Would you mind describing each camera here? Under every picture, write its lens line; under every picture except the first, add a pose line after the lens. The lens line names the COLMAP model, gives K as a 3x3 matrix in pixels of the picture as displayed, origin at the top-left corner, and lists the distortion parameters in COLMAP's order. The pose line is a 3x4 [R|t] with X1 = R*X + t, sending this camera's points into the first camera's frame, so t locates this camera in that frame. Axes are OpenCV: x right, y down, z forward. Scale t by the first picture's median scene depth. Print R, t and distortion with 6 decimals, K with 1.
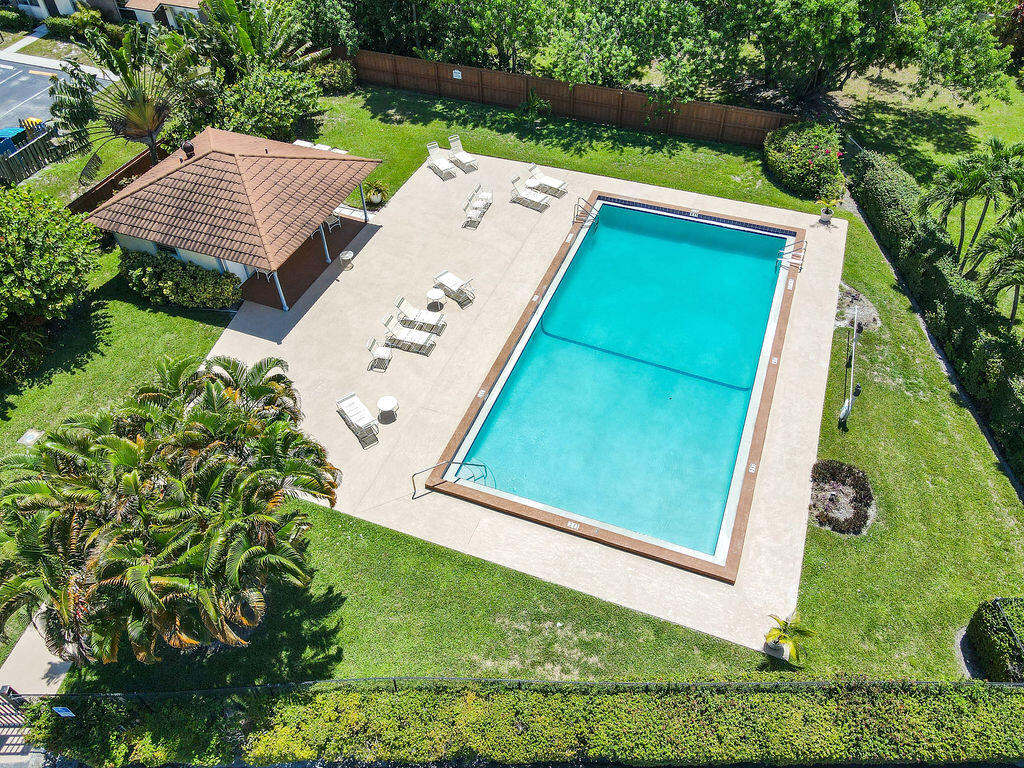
lens RADIAL K [[748.0, 0, 507.3], [0, 748.0, 380.4], [0, 0, 1]] dist [0.021178, -0.002176]
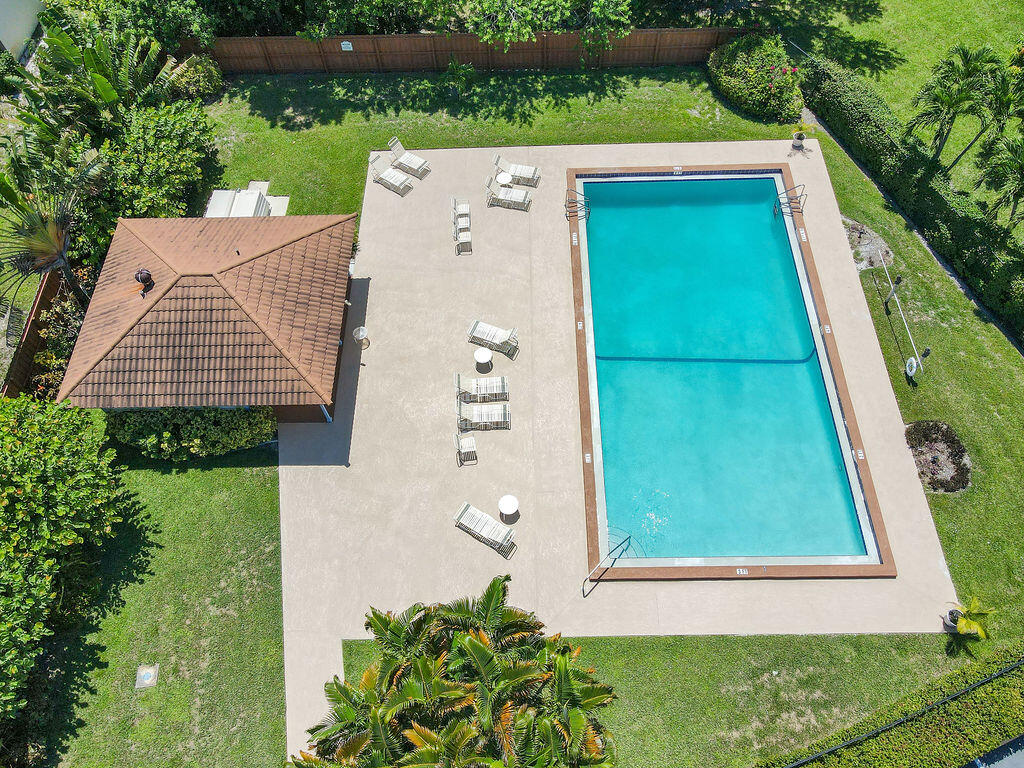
lens RADIAL K [[748.0, 0, 507.3], [0, 748.0, 380.4], [0, 0, 1]] dist [0.021178, -0.002176]
pose [[0.929621, -0.320583, 0.181747, -0.245461], [0.269904, 0.928090, 0.256517, -0.315141], [-0.250913, -0.189409, 0.949298, 0.094769]]
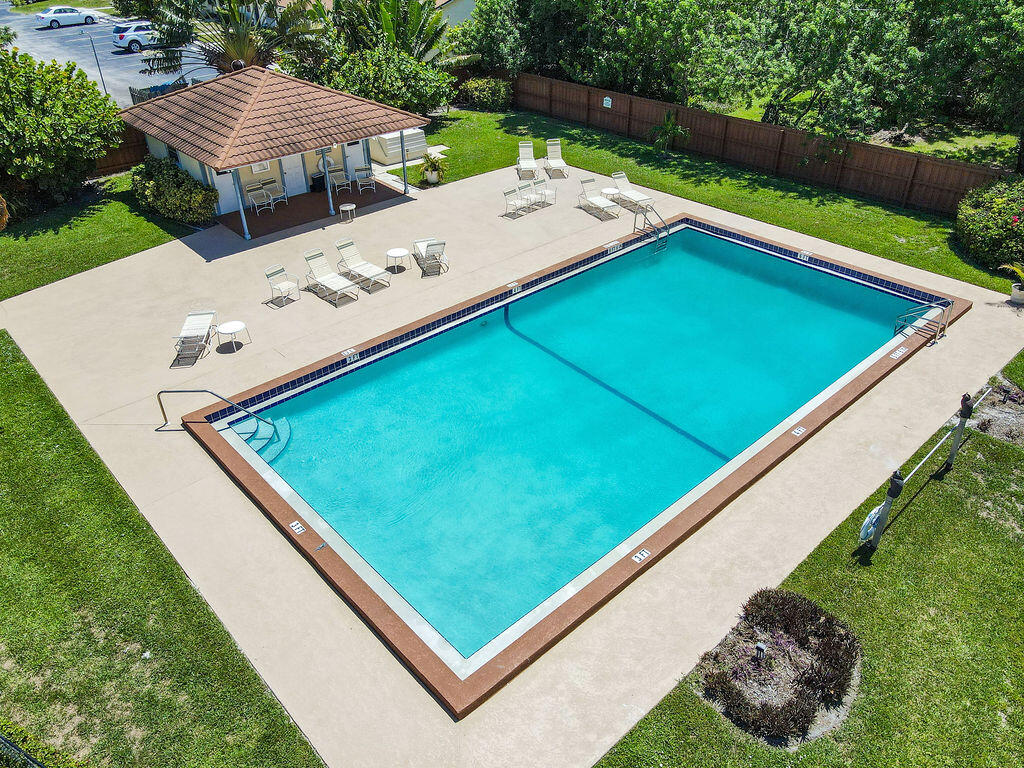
lens RADIAL K [[748.0, 0, 507.3], [0, 748.0, 380.4], [0, 0, 1]] dist [0.021178, -0.002176]
pose [[0.895434, 0.253650, -0.365867, 0.322404], [-0.326587, 0.932762, -0.152630, 0.089900], [0.302552, 0.256158, 0.918066, 0.349798]]
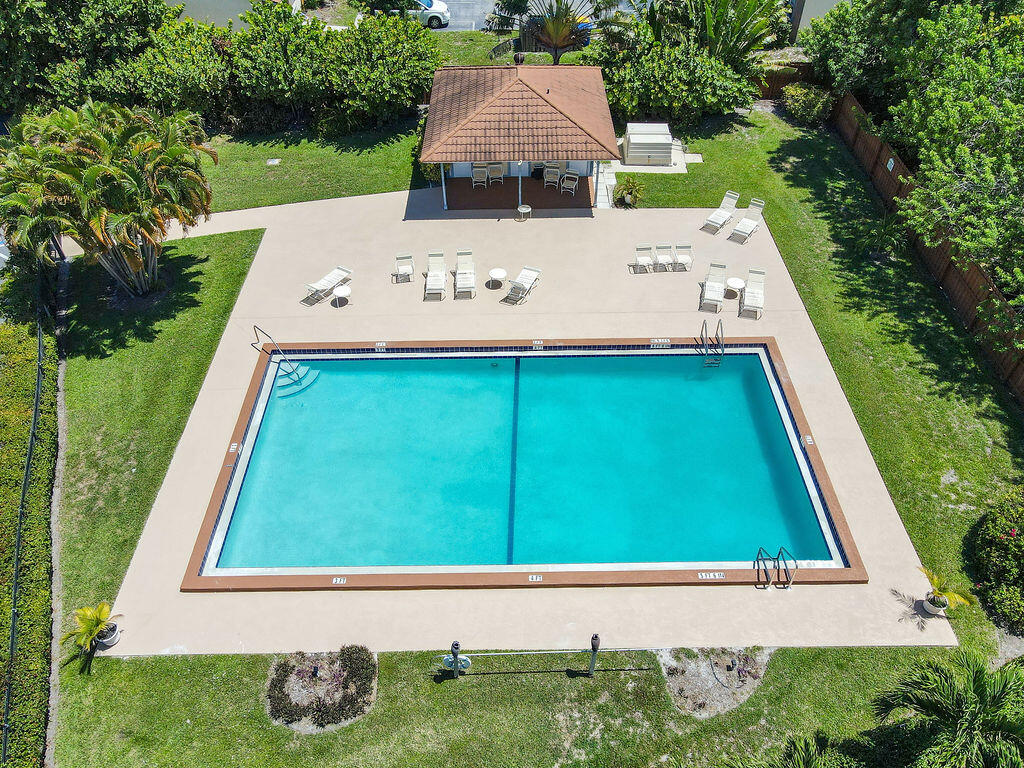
lens RADIAL K [[748.0, 0, 507.3], [0, 748.0, 380.4], [0, 0, 1]] dist [0.021178, -0.002176]
pose [[0.369535, 0.664505, -0.649520, 0.625288], [-0.665024, 0.677327, 0.314597, -0.332049], [0.648989, 0.315692, 0.692208, 0.376667]]
